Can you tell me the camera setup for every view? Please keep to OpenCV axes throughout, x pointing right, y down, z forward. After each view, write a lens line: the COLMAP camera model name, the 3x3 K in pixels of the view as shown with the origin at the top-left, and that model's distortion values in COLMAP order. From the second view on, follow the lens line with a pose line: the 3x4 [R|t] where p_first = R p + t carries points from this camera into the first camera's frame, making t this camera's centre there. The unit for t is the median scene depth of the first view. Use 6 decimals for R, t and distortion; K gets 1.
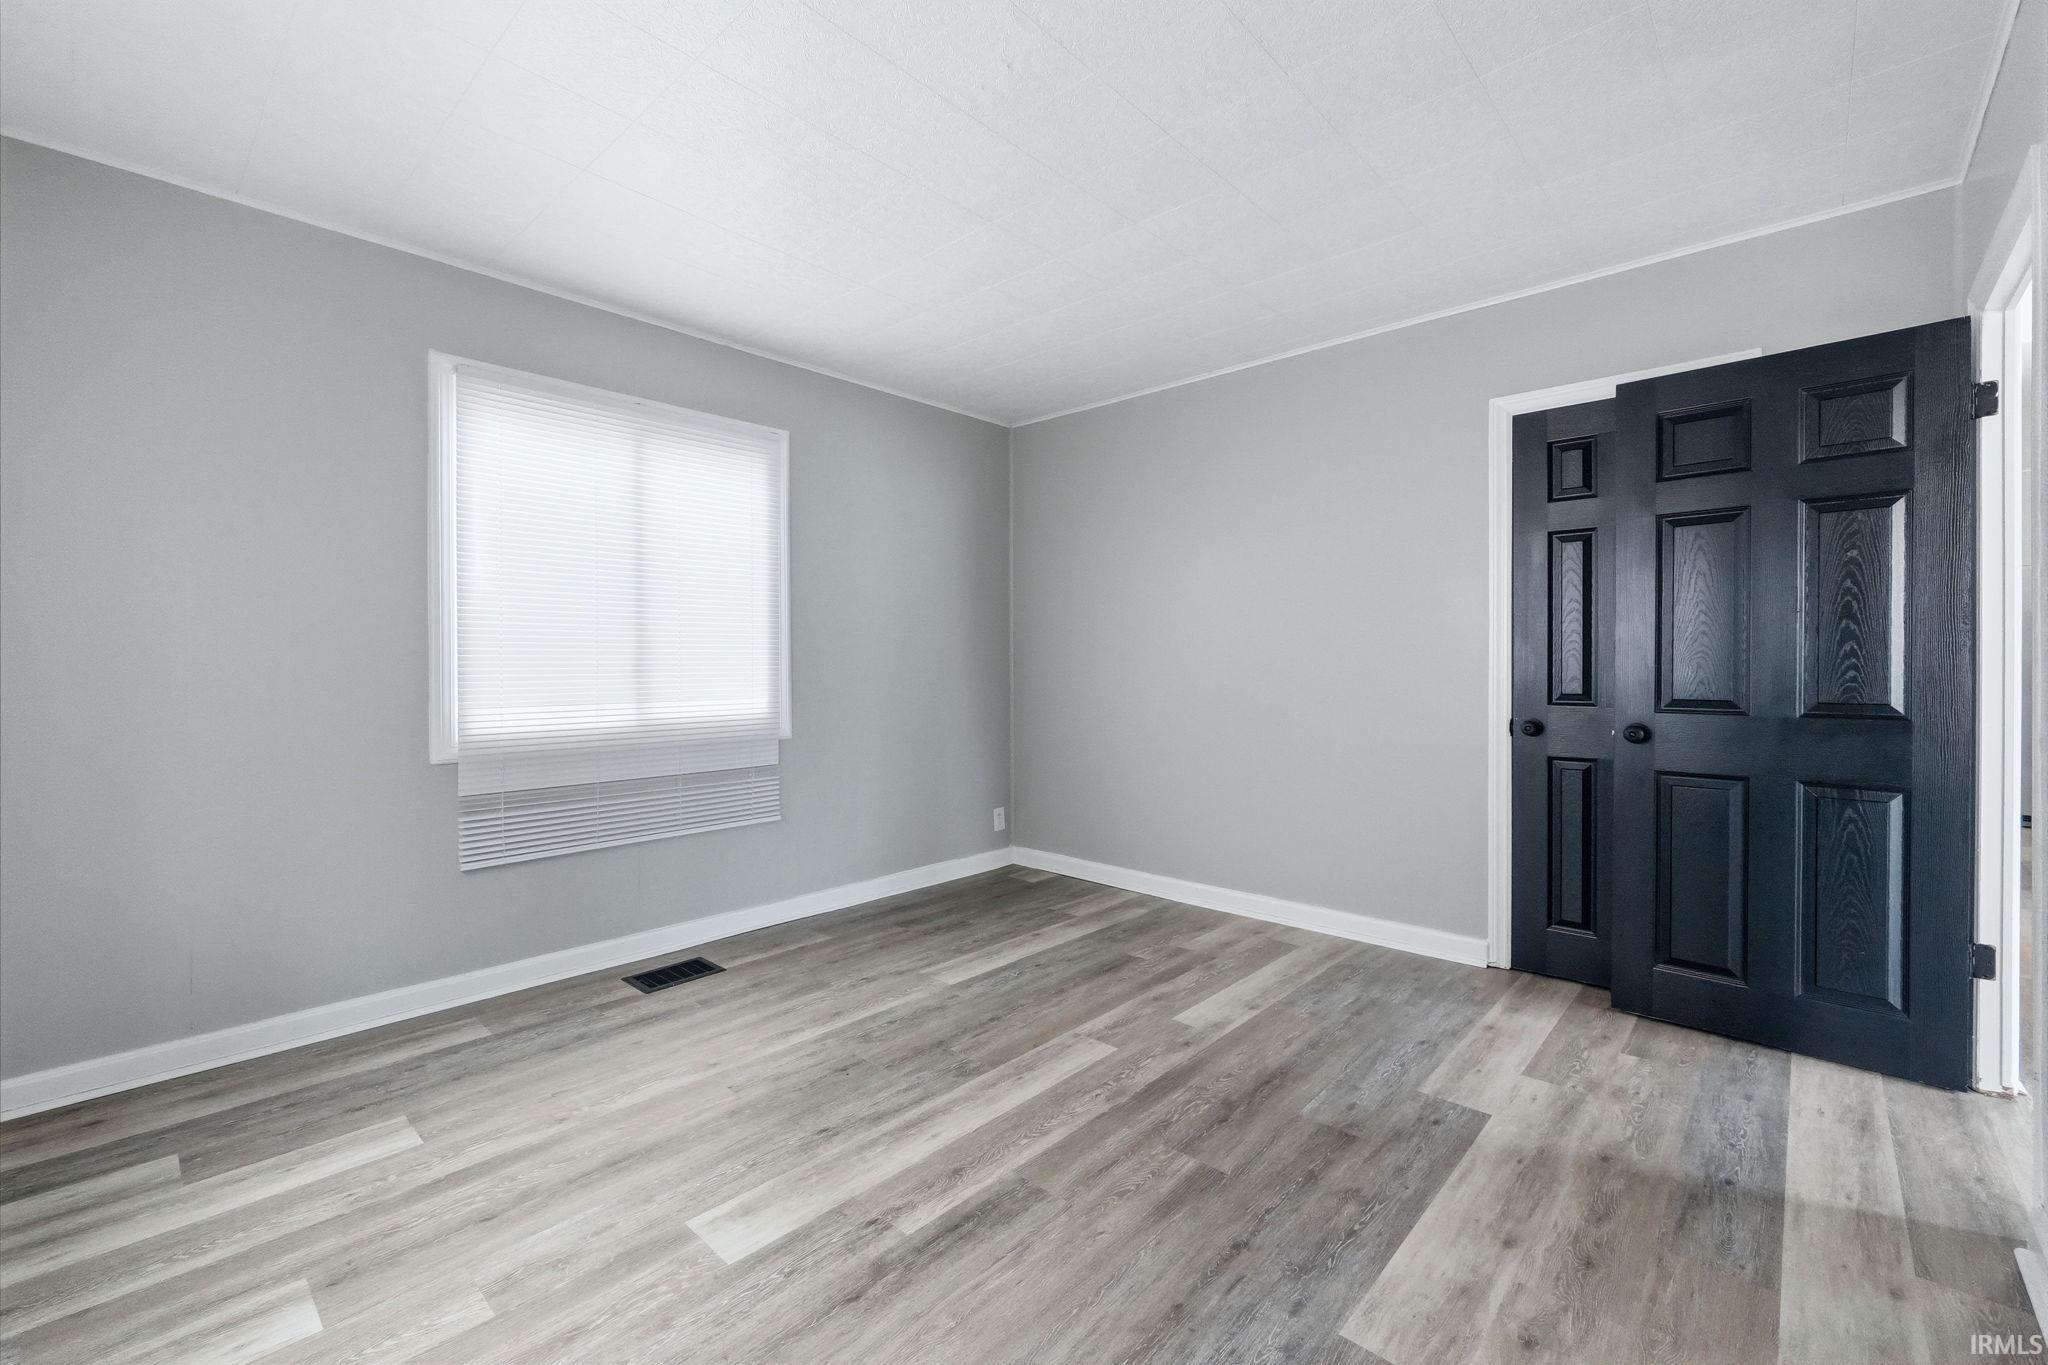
lens RADIAL K [[872.0, 0, 1021.2], [0, 872.0, 665.0], [0, 0, 1]] dist [-0.001561, 0.000490]
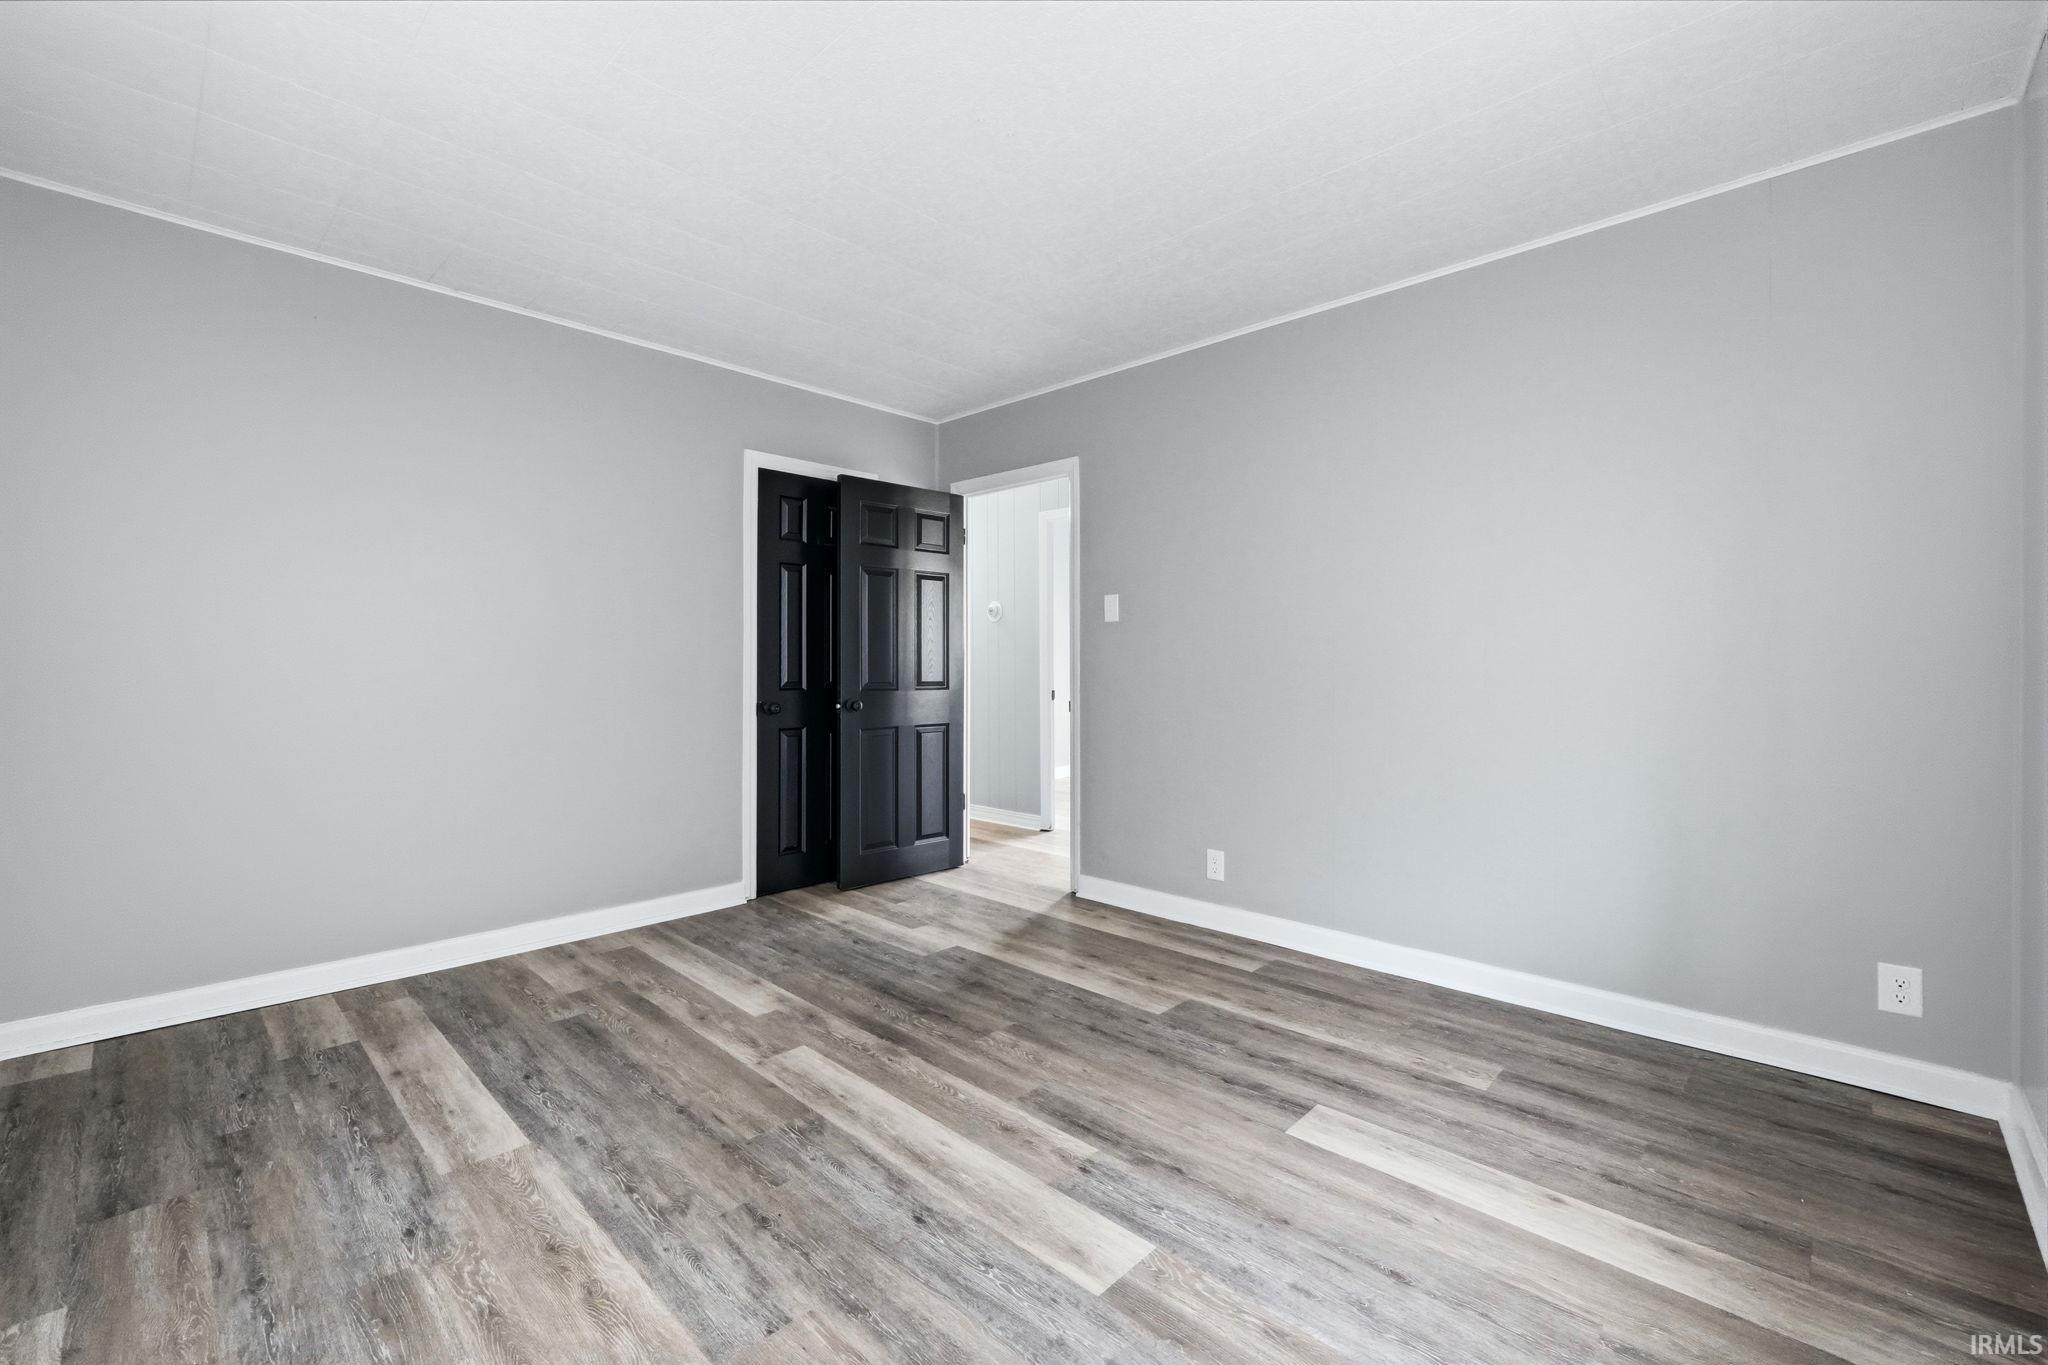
lens RADIAL K [[872.0, 0, 1021.2], [0, 872.0, 665.0], [0, 0, 1]] dist [-0.001561, 0.000490]
pose [[-0.006628, -0.001124, 0.999977, -0.862738], [-0.003962, 0.999992, 0.001098, 0.006187], [-0.999970, -0.003955, -0.006632, 0.746057]]
